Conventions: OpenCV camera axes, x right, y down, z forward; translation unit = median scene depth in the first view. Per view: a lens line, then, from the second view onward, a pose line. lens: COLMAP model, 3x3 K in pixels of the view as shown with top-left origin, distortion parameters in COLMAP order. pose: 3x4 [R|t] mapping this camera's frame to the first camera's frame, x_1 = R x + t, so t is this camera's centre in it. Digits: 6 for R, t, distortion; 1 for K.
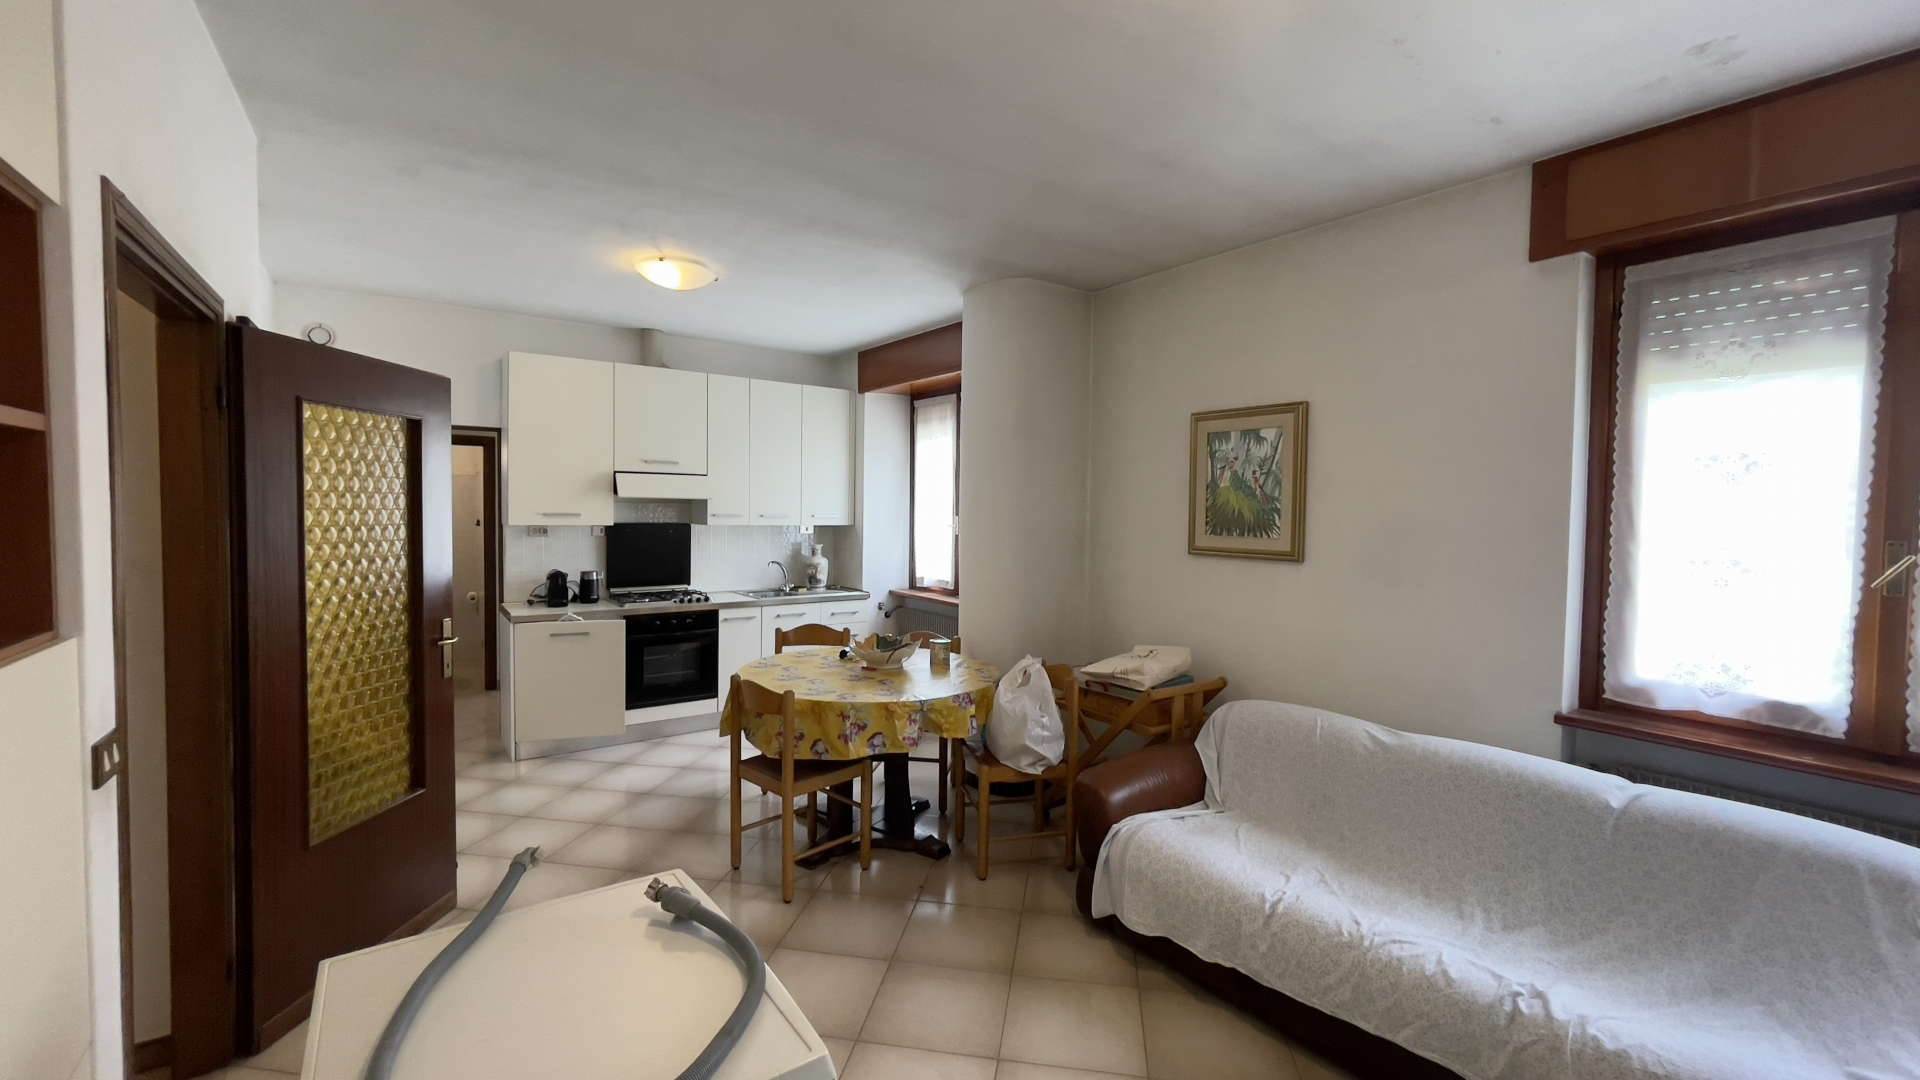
lens RADIAL K [[779.5, 0, 947.8], [0, 779.5, 536.7], [0, 0, 1]] dist [0.003676, -0.000458]
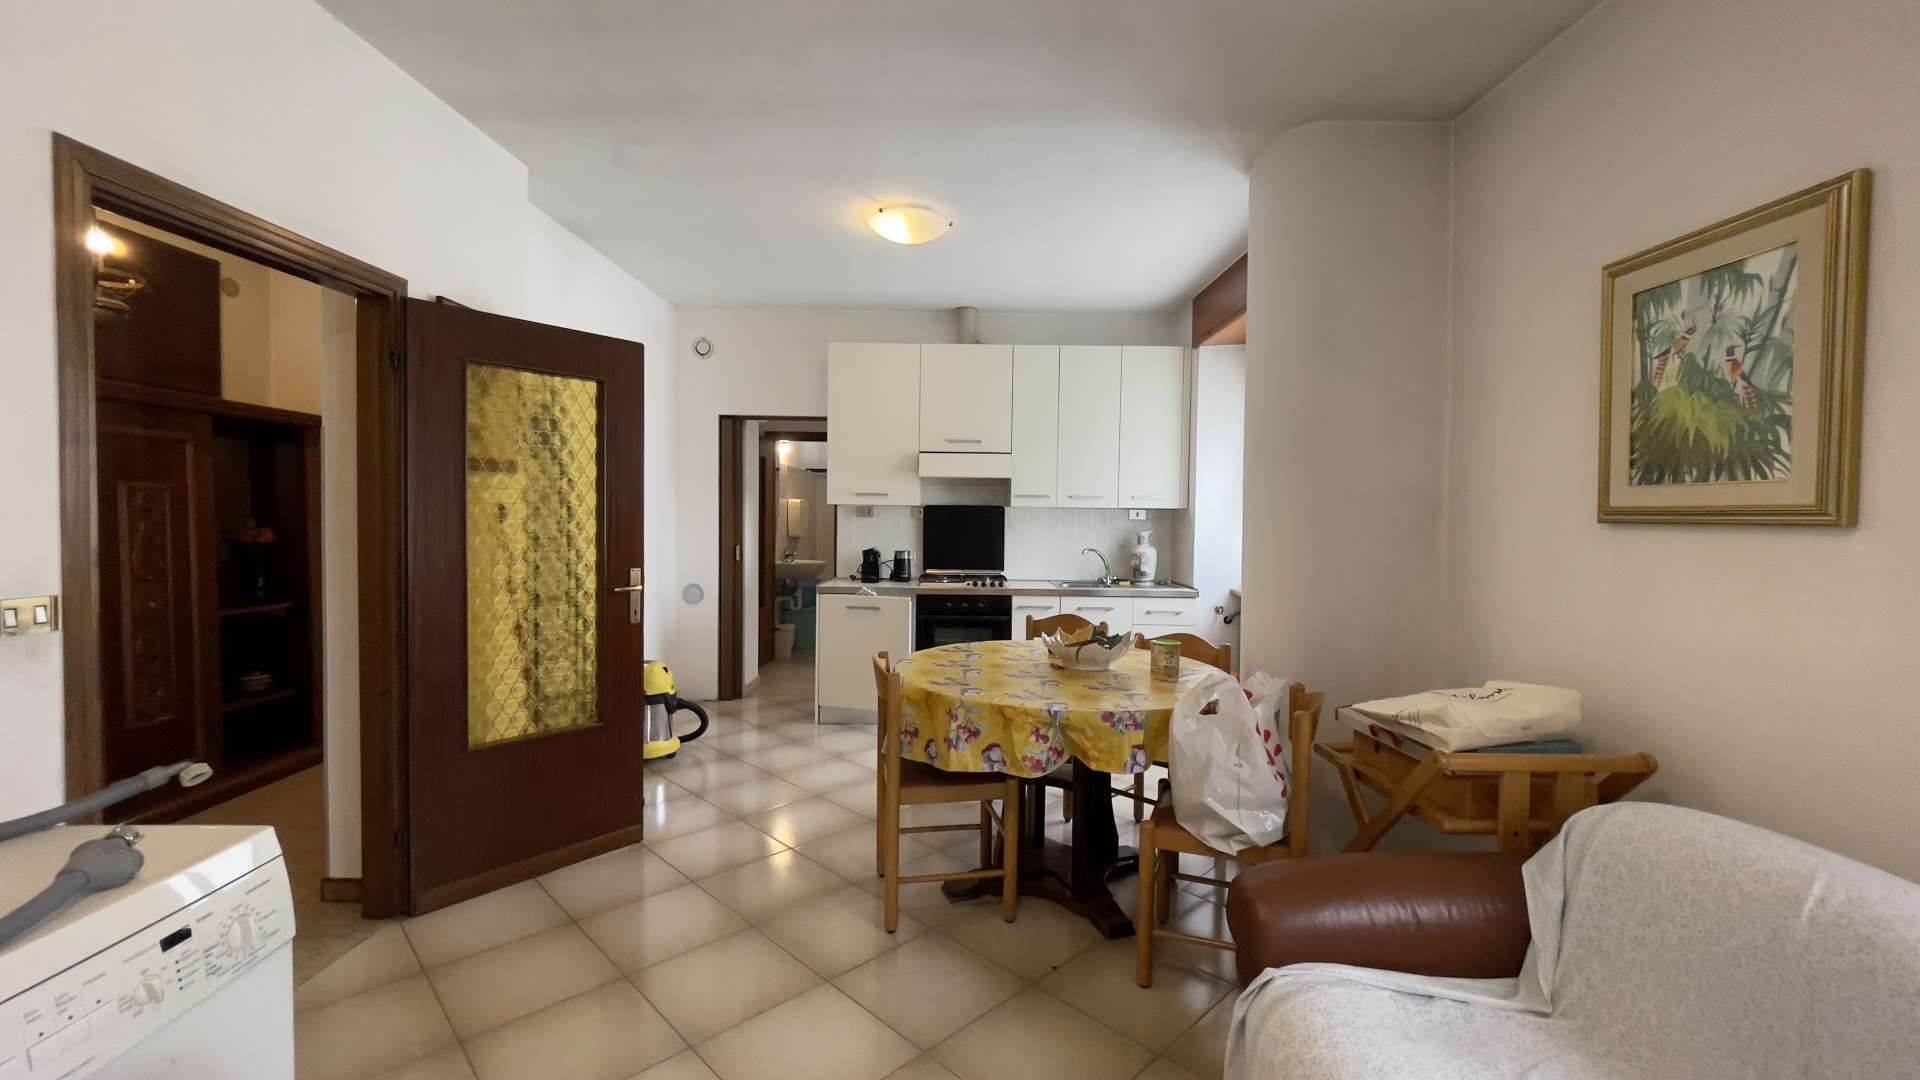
lens RADIAL K [[779.5, 0, 959.7], [0, 779.5, 537.1], [0, 0, 1]] dist [0.003676, -0.000458]
pose [[0.815464, 0.012660, -0.578670, 0.274060], [-0.023136, 0.999675, -0.010733, 0.050664], [0.578346, 0.022140, 0.815491, 0.306566]]
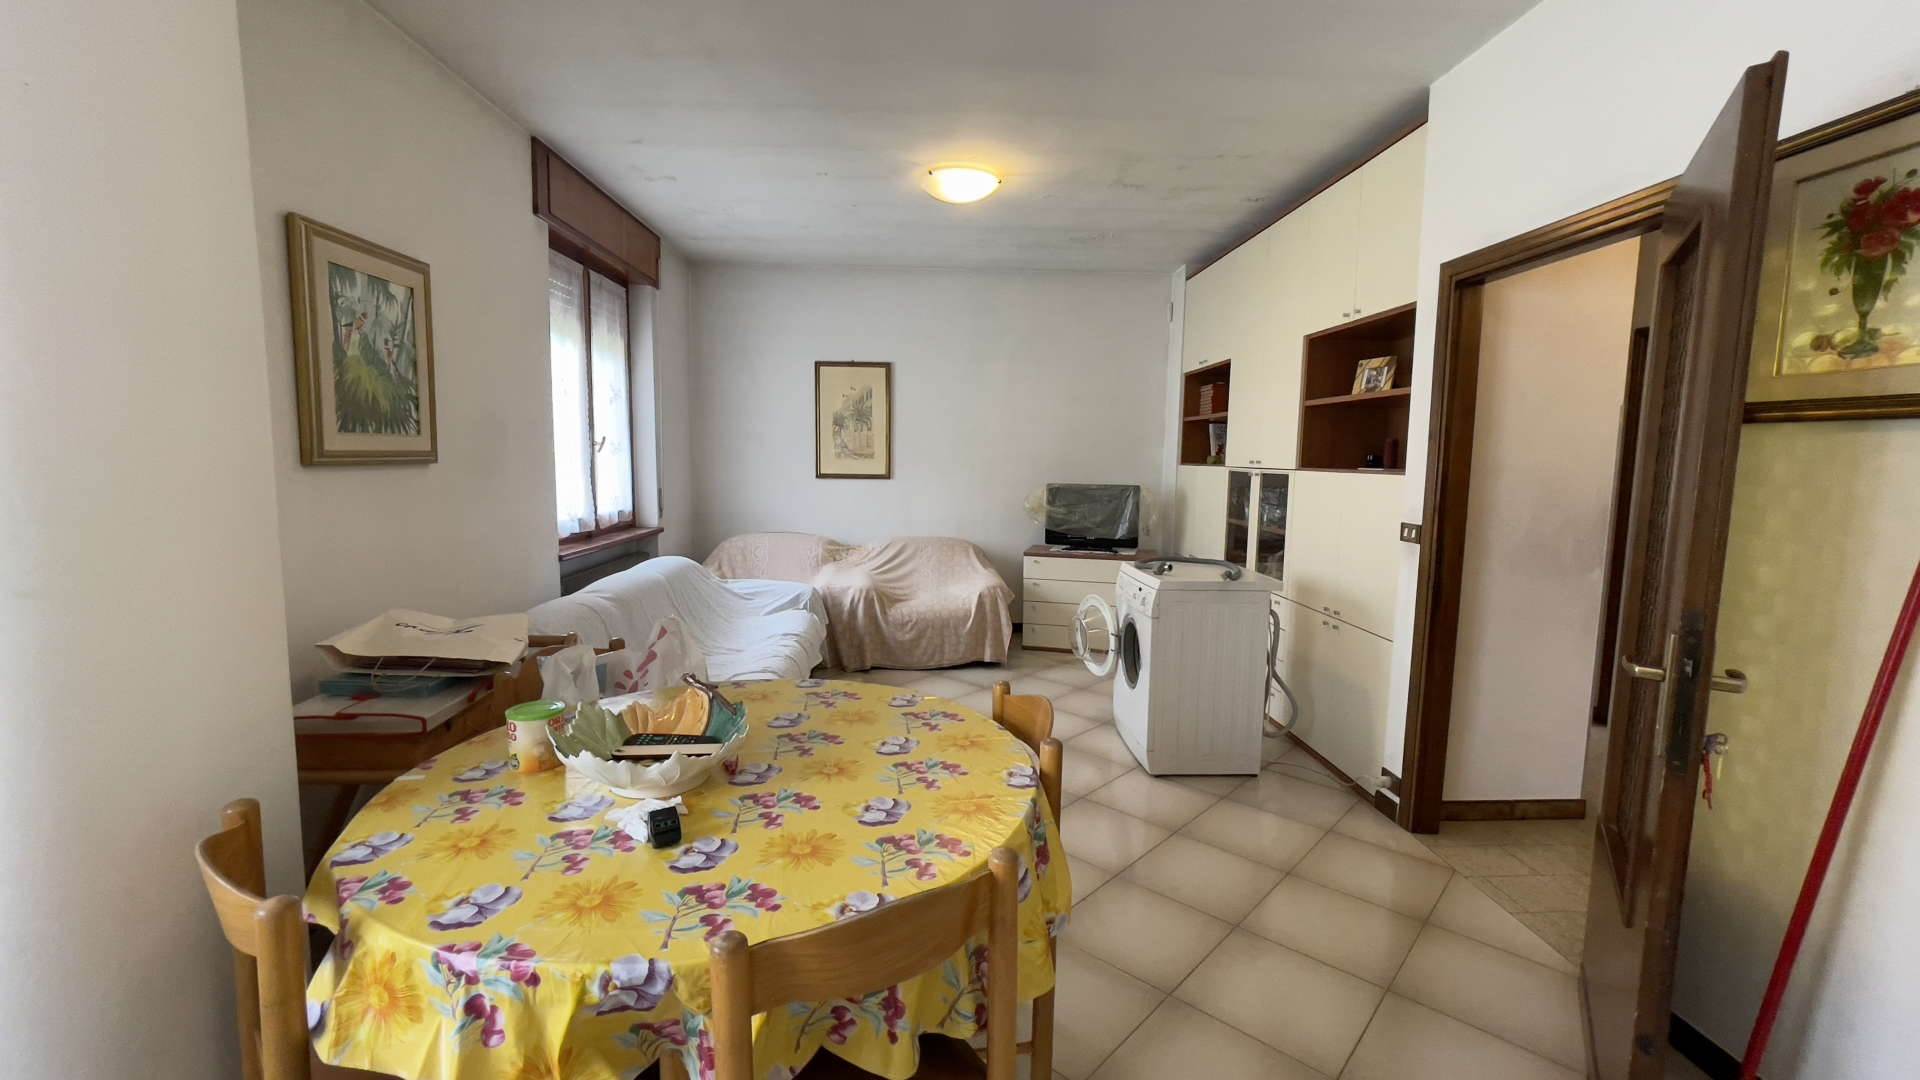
lens RADIAL K [[779.5, 0, 960.6], [0, 779.5, 533.4], [0, 0, 1]] dist [0.003676, -0.000458]
pose [[-0.837897, -0.081656, 0.539686, -0.424894], [-0.003372, 0.989502, 0.144478, -0.014245], [-0.545818, 0.119238, -0.829376, 1.282585]]
